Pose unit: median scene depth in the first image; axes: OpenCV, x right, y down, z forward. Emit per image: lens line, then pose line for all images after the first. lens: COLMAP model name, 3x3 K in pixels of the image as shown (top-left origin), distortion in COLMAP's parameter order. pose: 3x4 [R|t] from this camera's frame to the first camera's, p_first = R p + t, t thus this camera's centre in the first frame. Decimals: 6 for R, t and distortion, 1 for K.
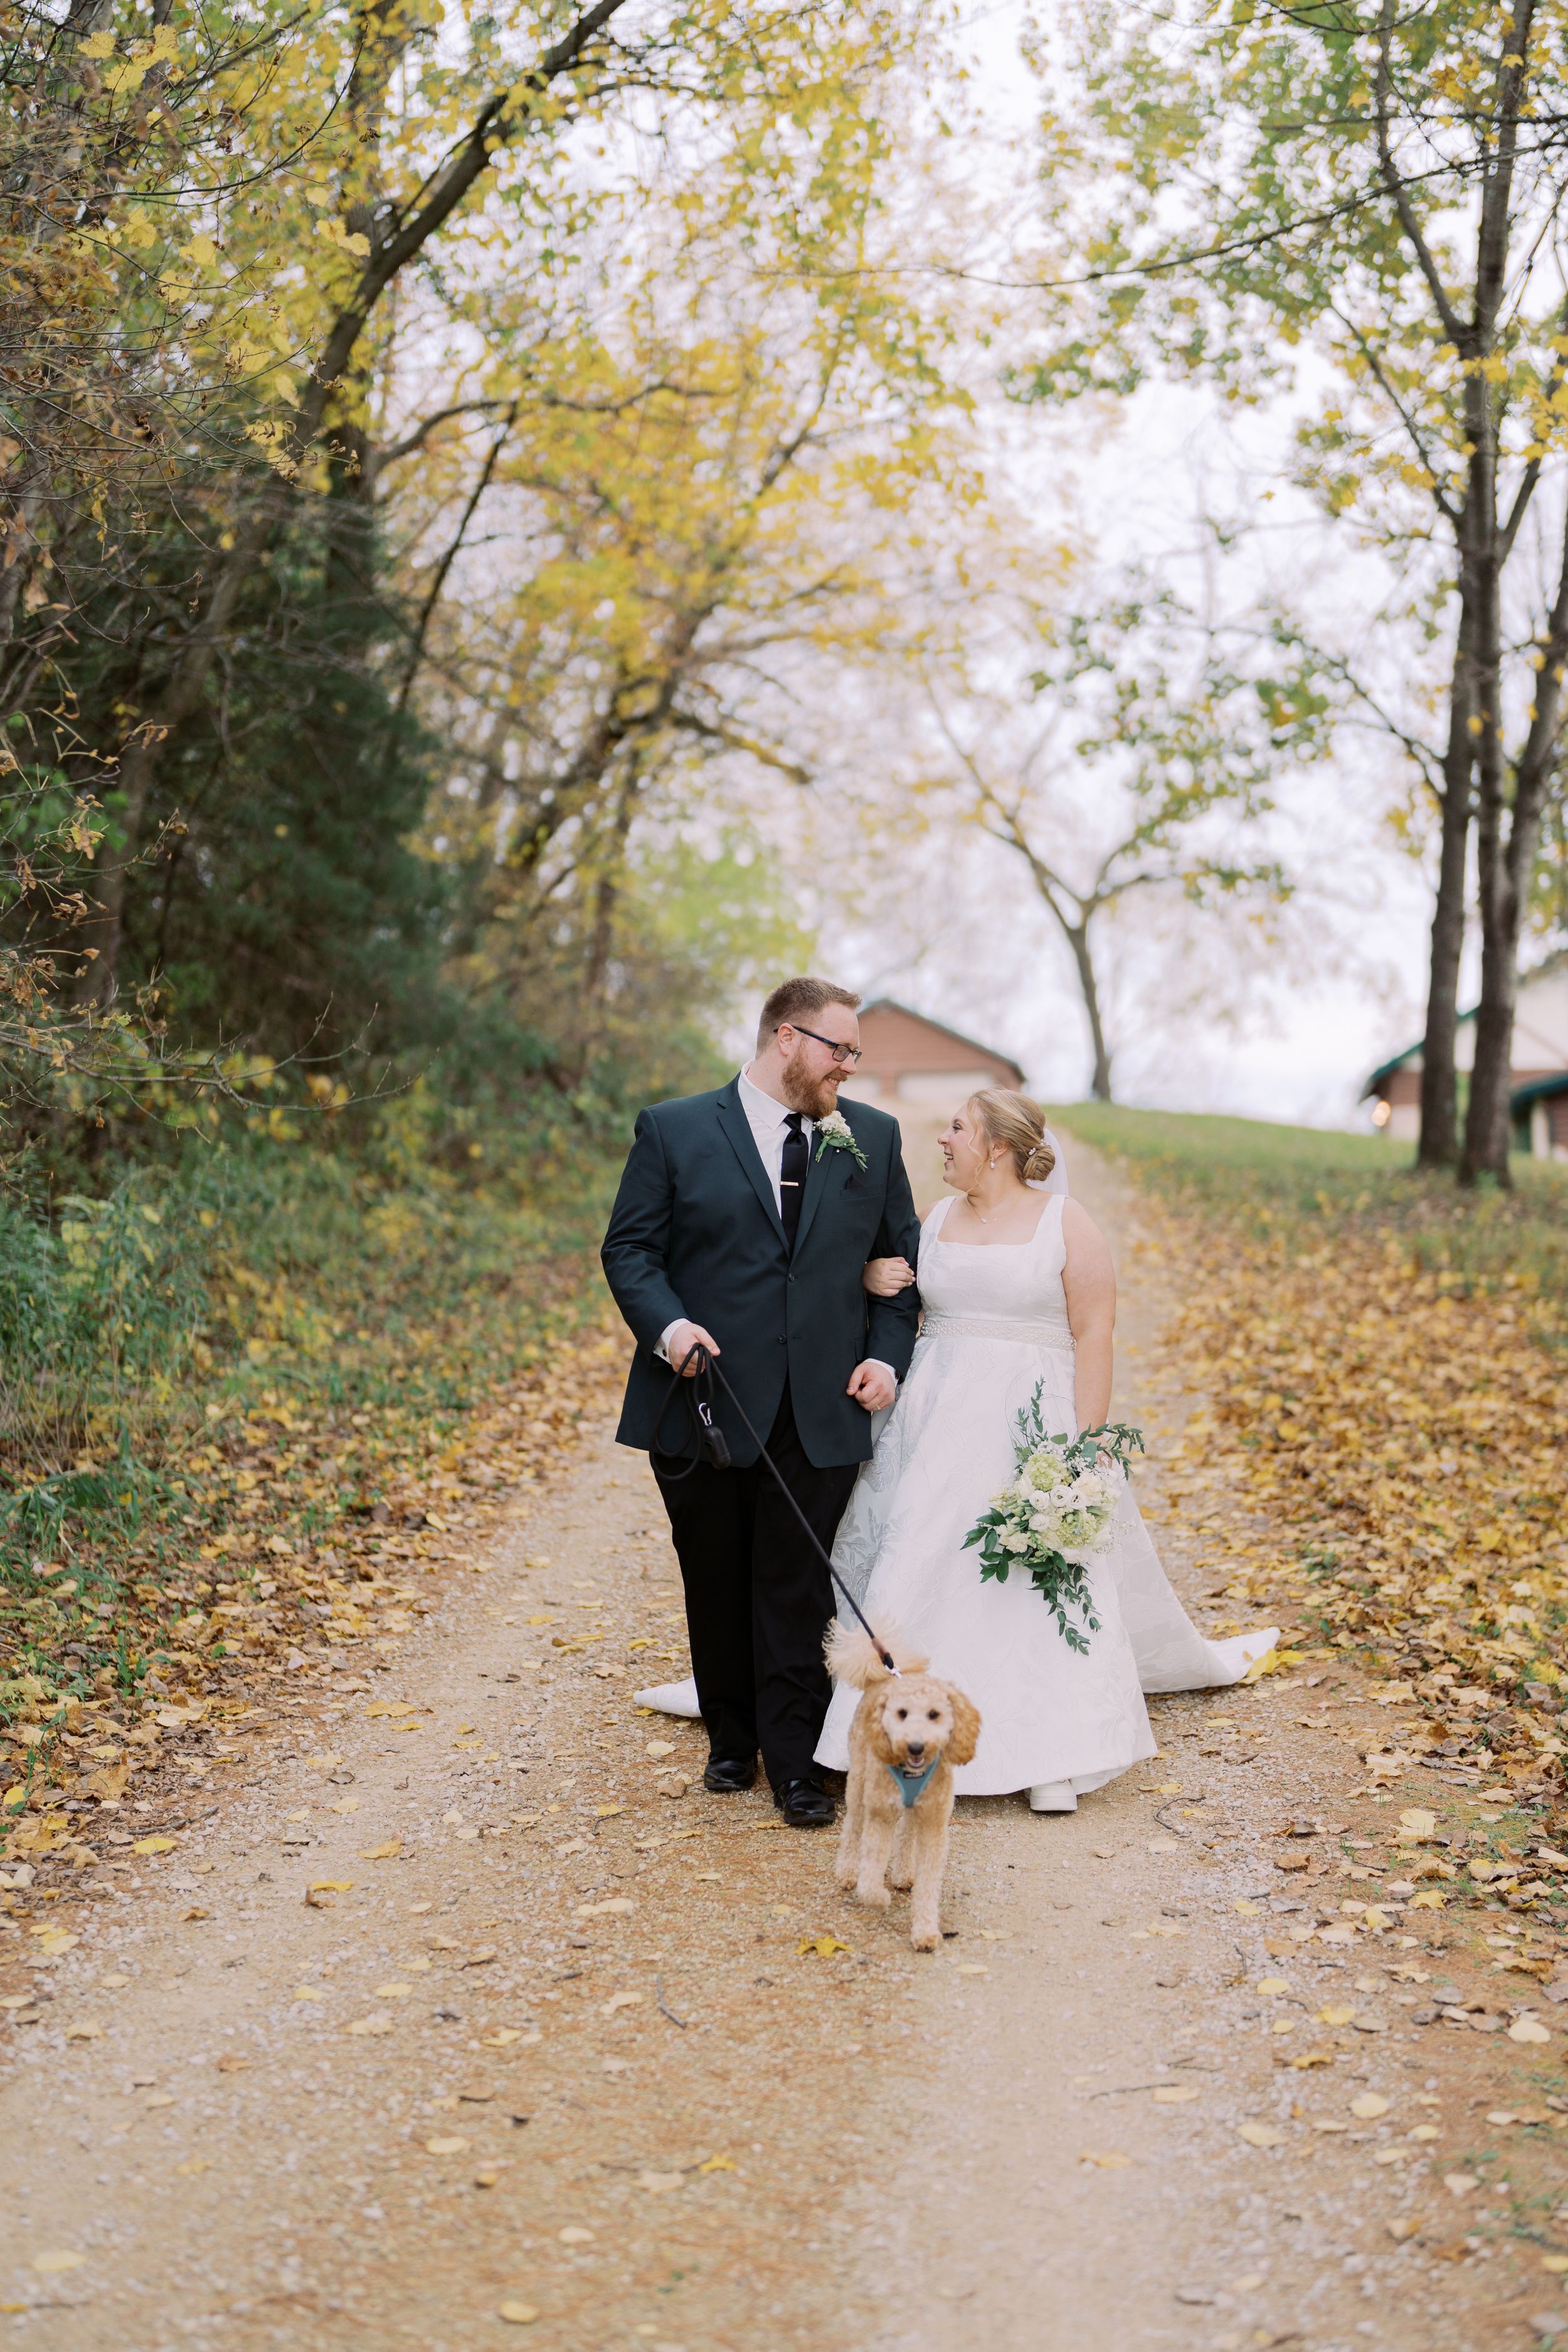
lens RADIAL K [[3334.2, 0, 784.0], [0, 3334.2, 1176.0], [0, 0, 1]] dist [0.037922, -1.568298]
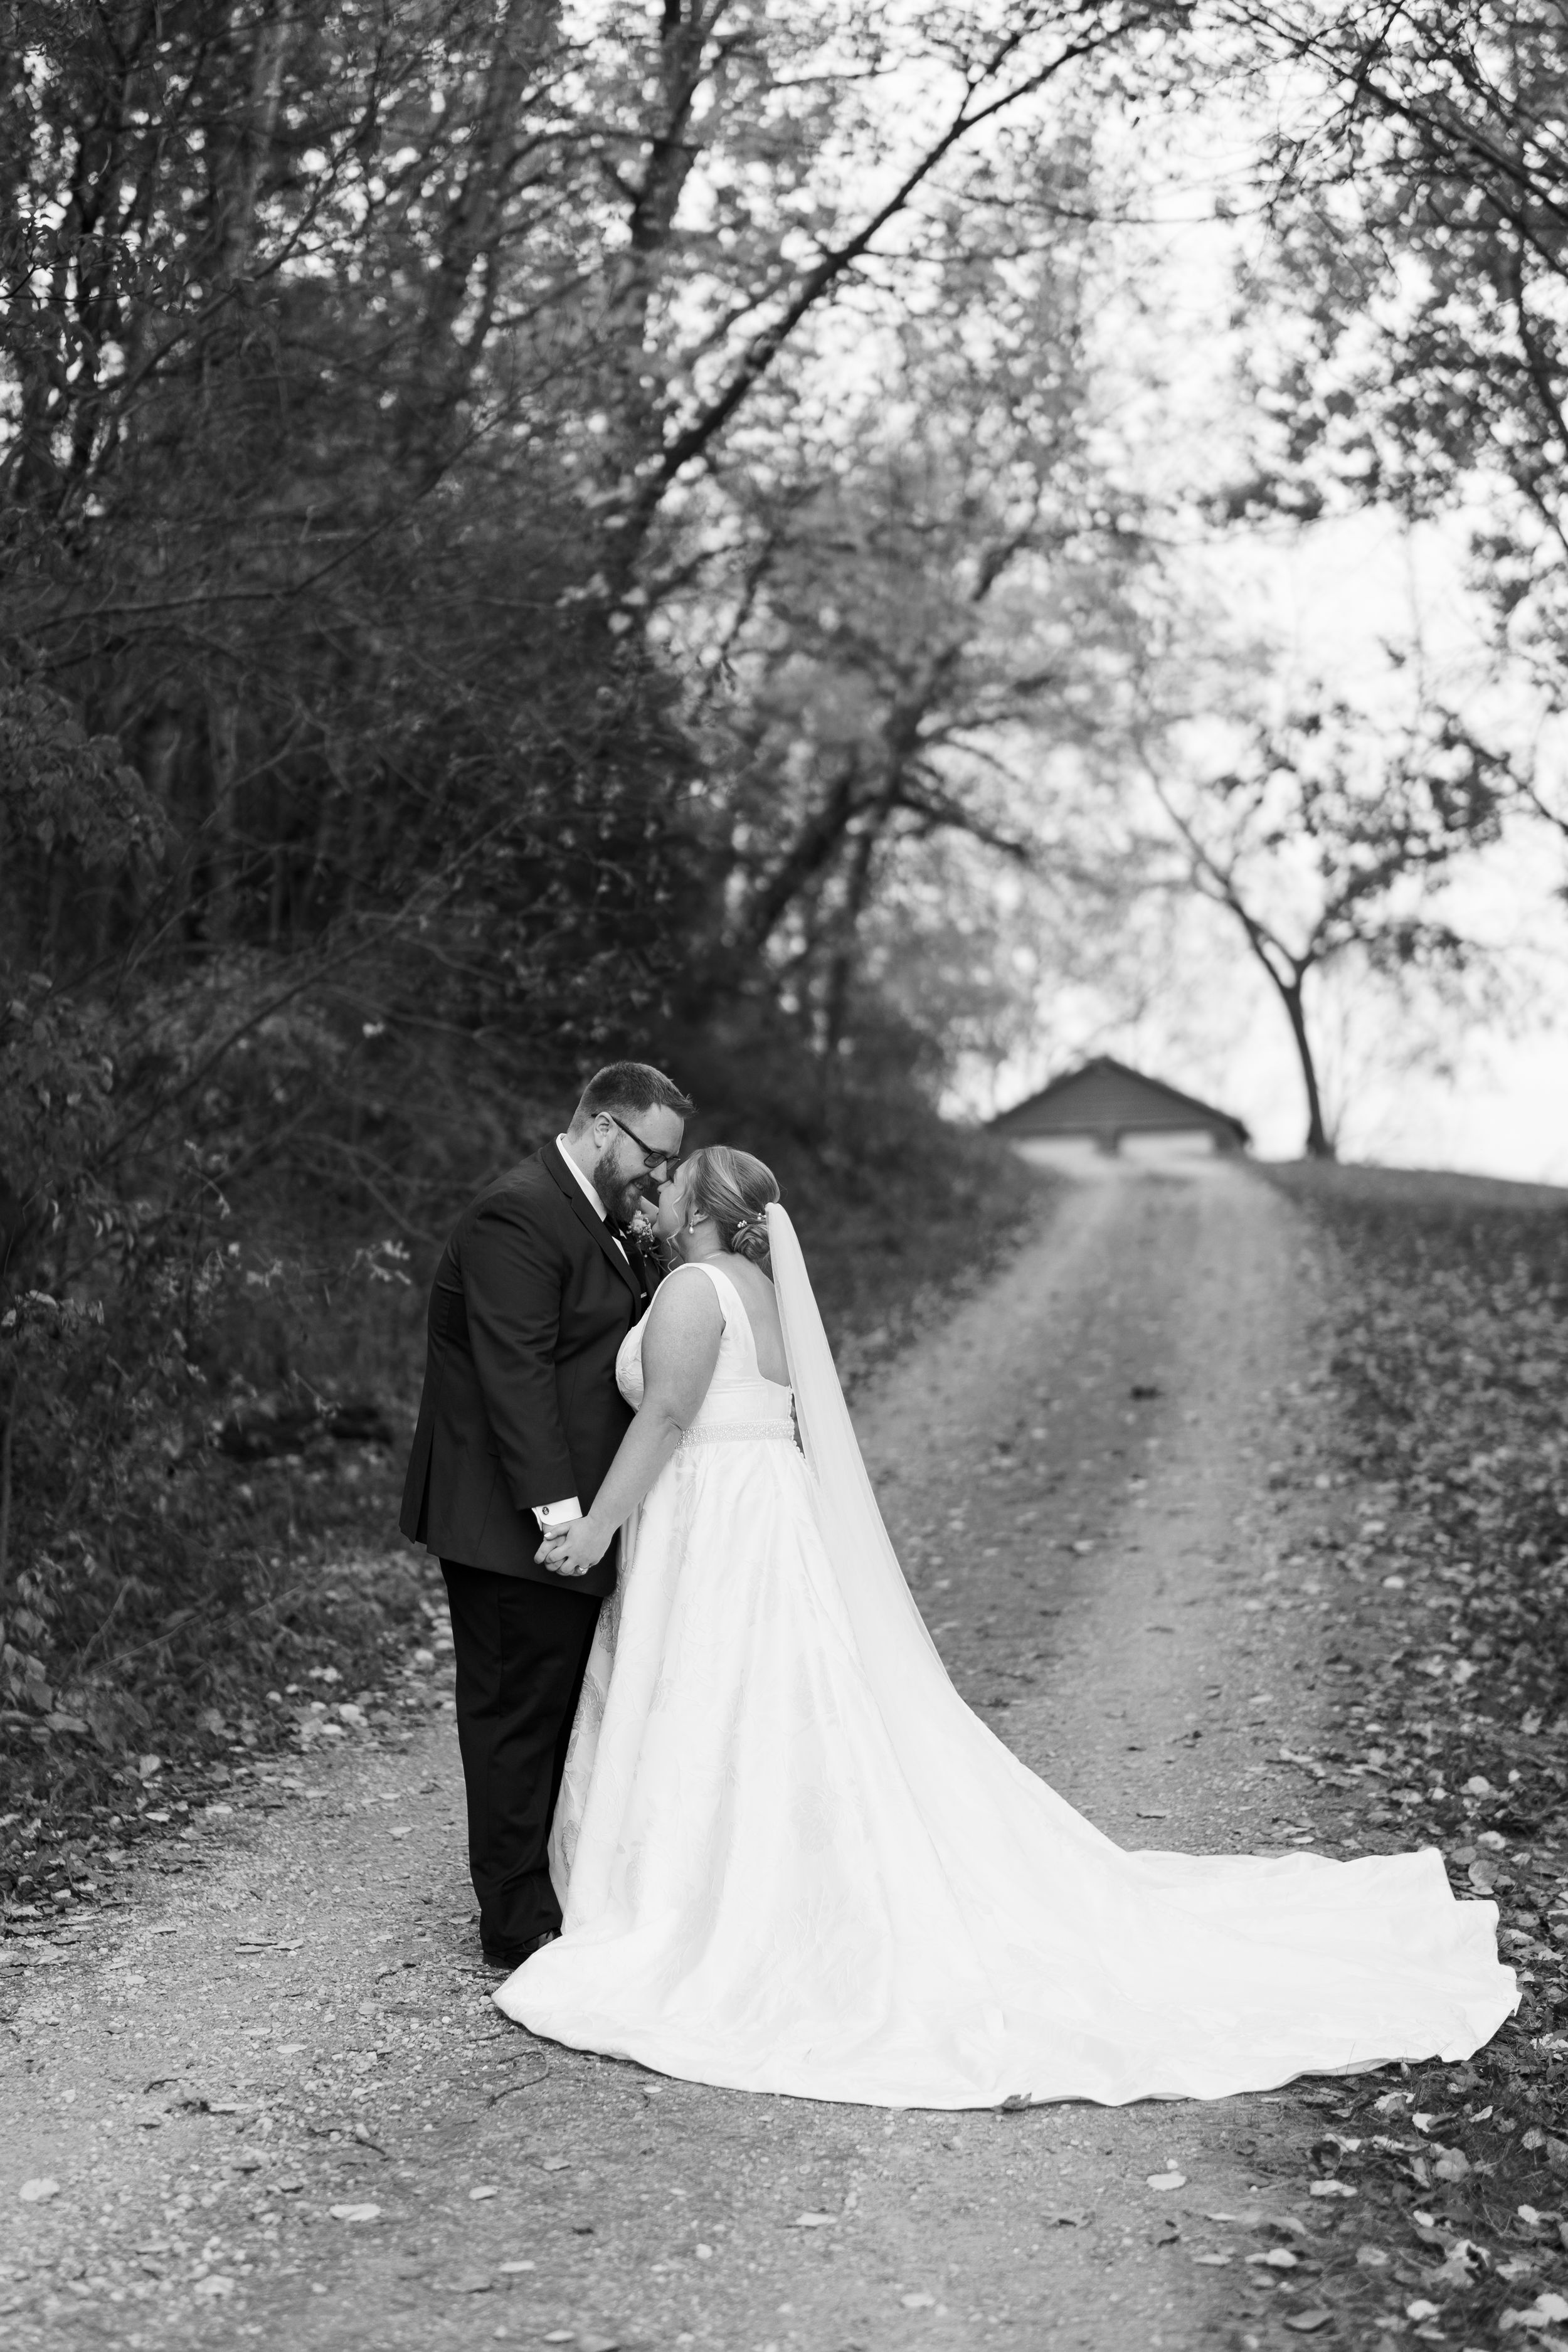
lens RADIAL K [[3428.3, 0, 784.0], [0, 3428.3, 1176.0], [0, 0, 1]] dist [0.101746, 0.002819]
pose [[0.997972, -0.008936, -0.063019, -0.002292], [0.007742, 0.999786, -0.019167, 0.005923], [0.063177, 0.018640, 0.997828, -0.154457]]
